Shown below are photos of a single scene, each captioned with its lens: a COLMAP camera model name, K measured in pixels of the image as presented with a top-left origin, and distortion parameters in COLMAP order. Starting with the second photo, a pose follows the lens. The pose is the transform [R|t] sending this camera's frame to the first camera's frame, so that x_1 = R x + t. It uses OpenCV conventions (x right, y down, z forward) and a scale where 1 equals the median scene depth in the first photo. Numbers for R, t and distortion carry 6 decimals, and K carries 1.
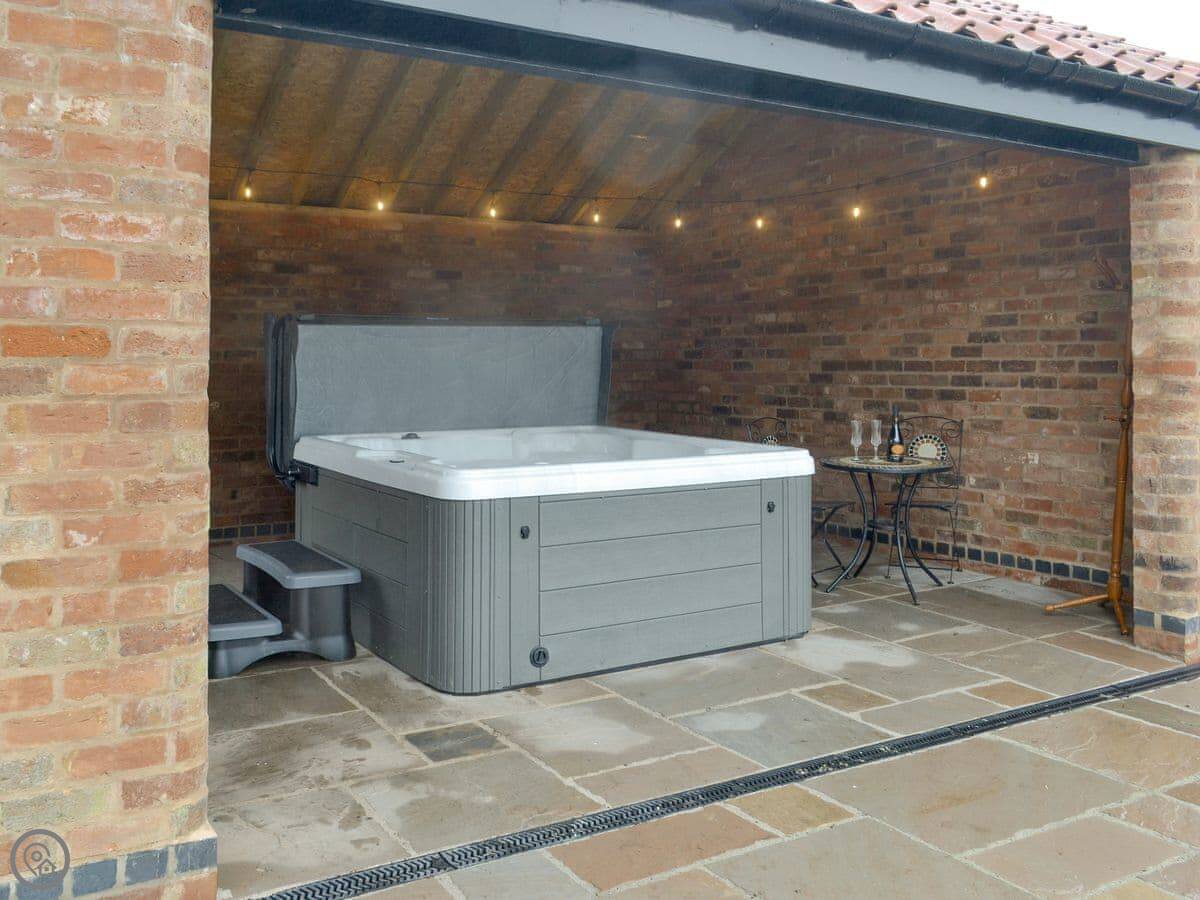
lens RADIAL K [[1112.6, 0, 600.0], [0, 1112.6, 450.0], [0, 0, 1]] dist [-0.044154, -0.001910]
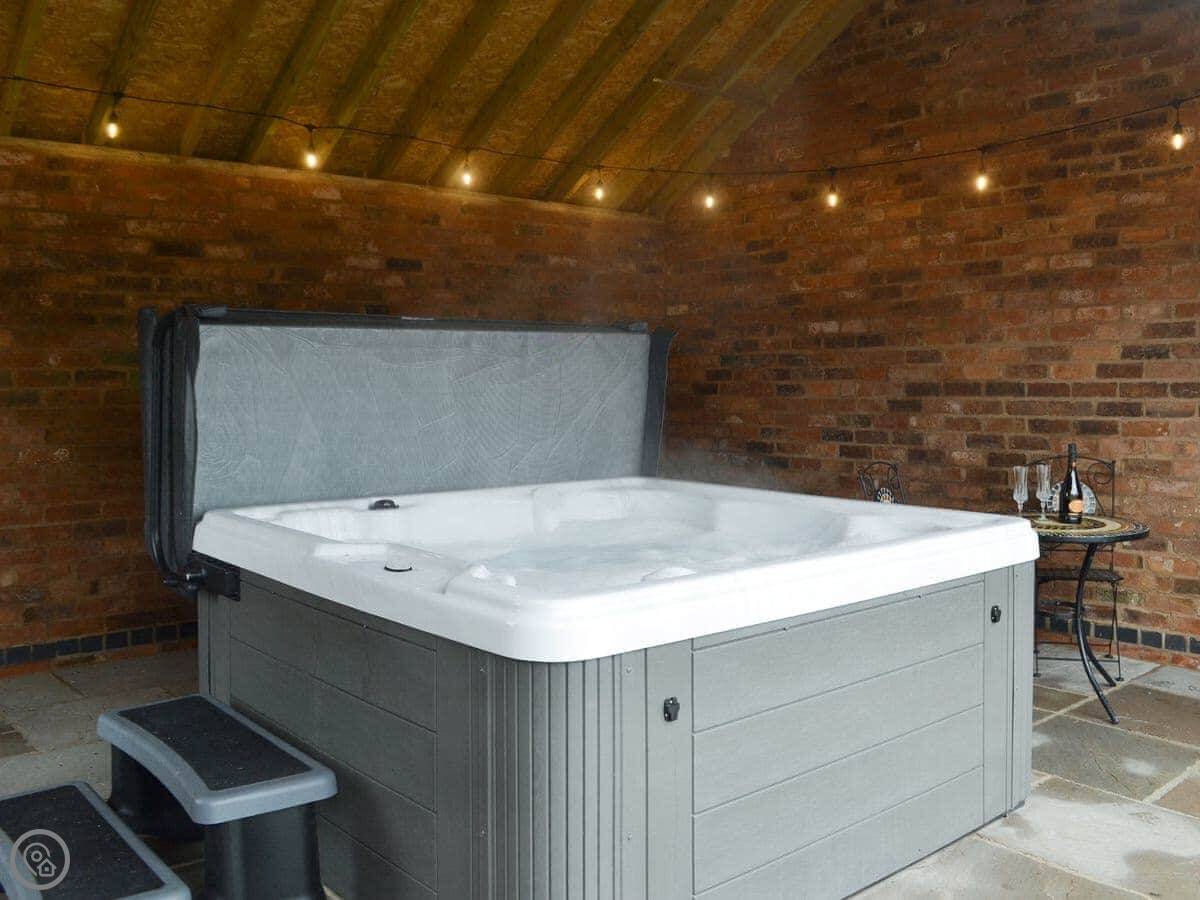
lens RADIAL K [[995.8, 0, 601.6], [0, 995.8, 458.2], [0, 0, 1]] dist [-0.092657, 0.008805]
pose [[0.987935, -0.015405, 0.154102, -0.121171], [0.016372, 0.999853, -0.005006, -0.030488], [-0.154002, 0.007468, 0.988042, 0.386183]]
